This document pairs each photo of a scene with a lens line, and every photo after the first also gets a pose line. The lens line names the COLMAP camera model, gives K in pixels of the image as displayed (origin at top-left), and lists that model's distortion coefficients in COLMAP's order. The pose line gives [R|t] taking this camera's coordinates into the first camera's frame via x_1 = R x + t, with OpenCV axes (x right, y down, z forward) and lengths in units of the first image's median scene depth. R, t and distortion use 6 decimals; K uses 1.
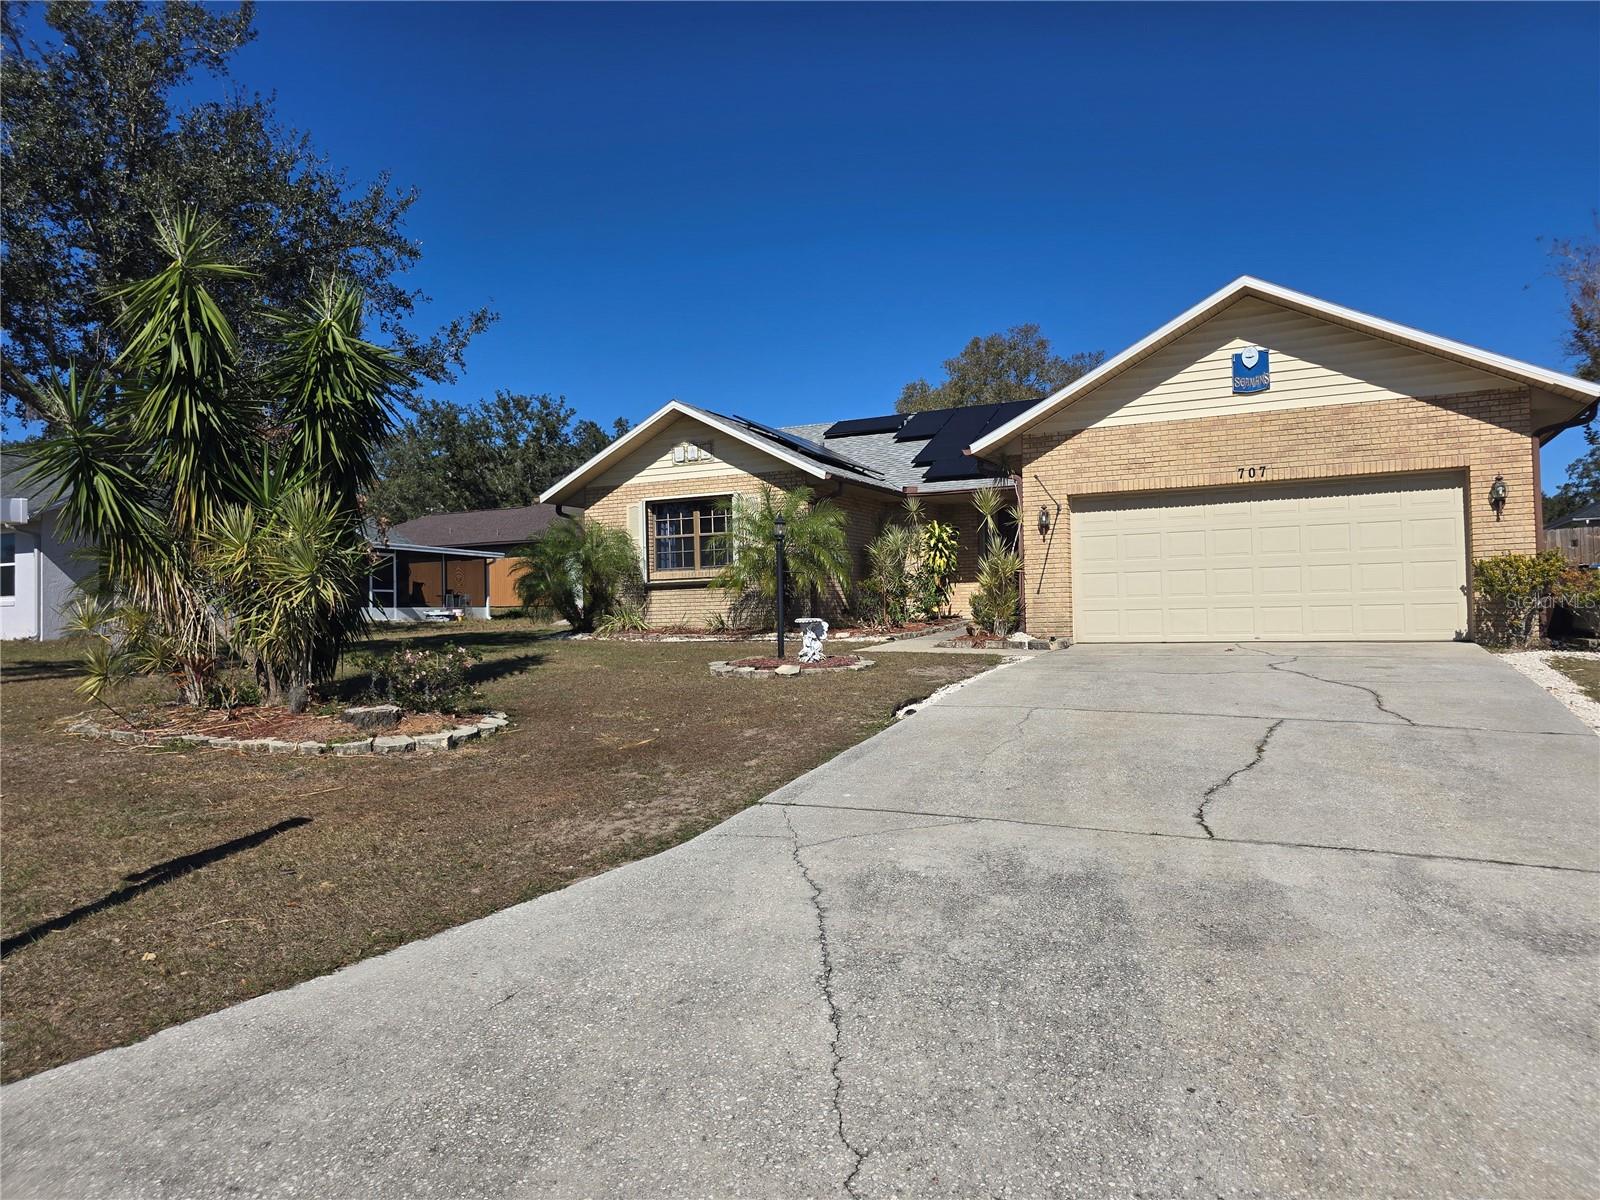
lens RADIAL K [[1083.3, 0, 801.4], [0, 1083.3, 602.2], [0, 0, 1]] dist [0.065028, -0.059628]
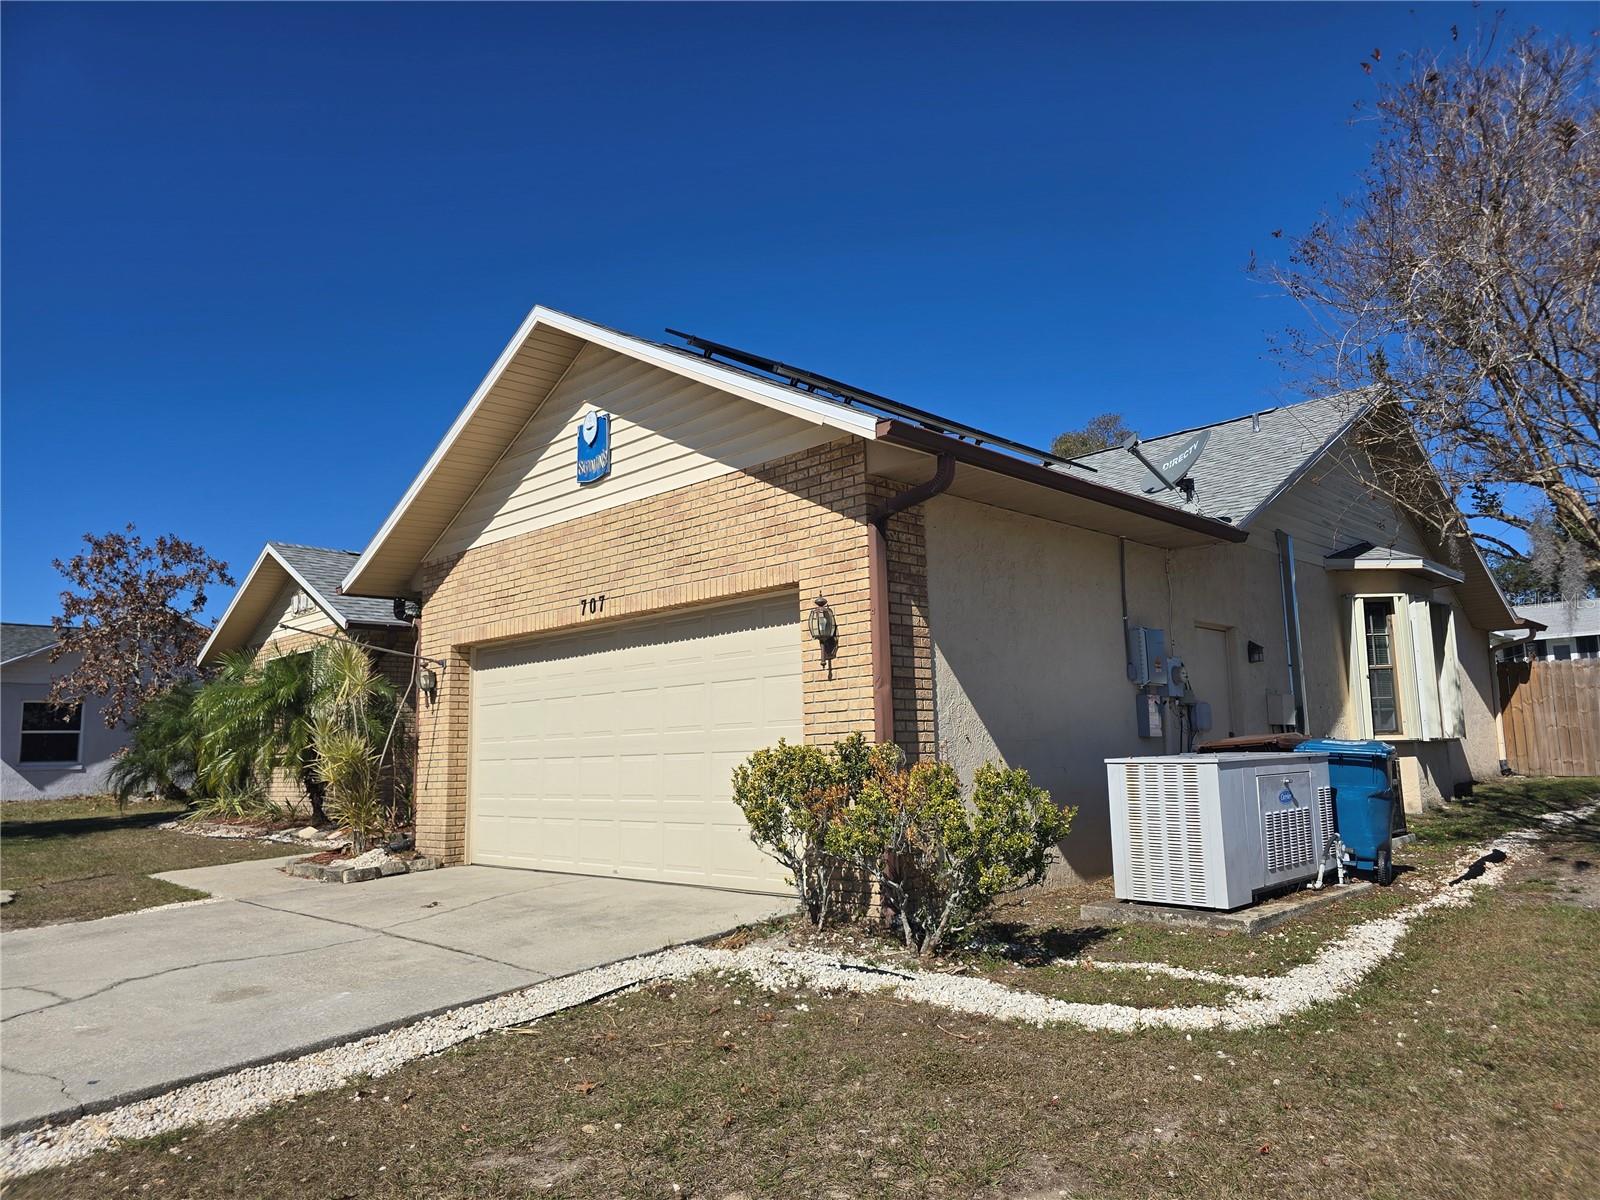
lens RADIAL K [[1083.3, 0, 798.9], [0, 1083.3, 603.1], [0, 0, 1]] dist [0.065028, -0.059628]
pose [[0.956902, -0.051909, -0.285734, 0.710427], [0.019246, 0.993068, -0.115954, -0.045218], [0.289773, 0.105457, 0.951268, 0.440897]]
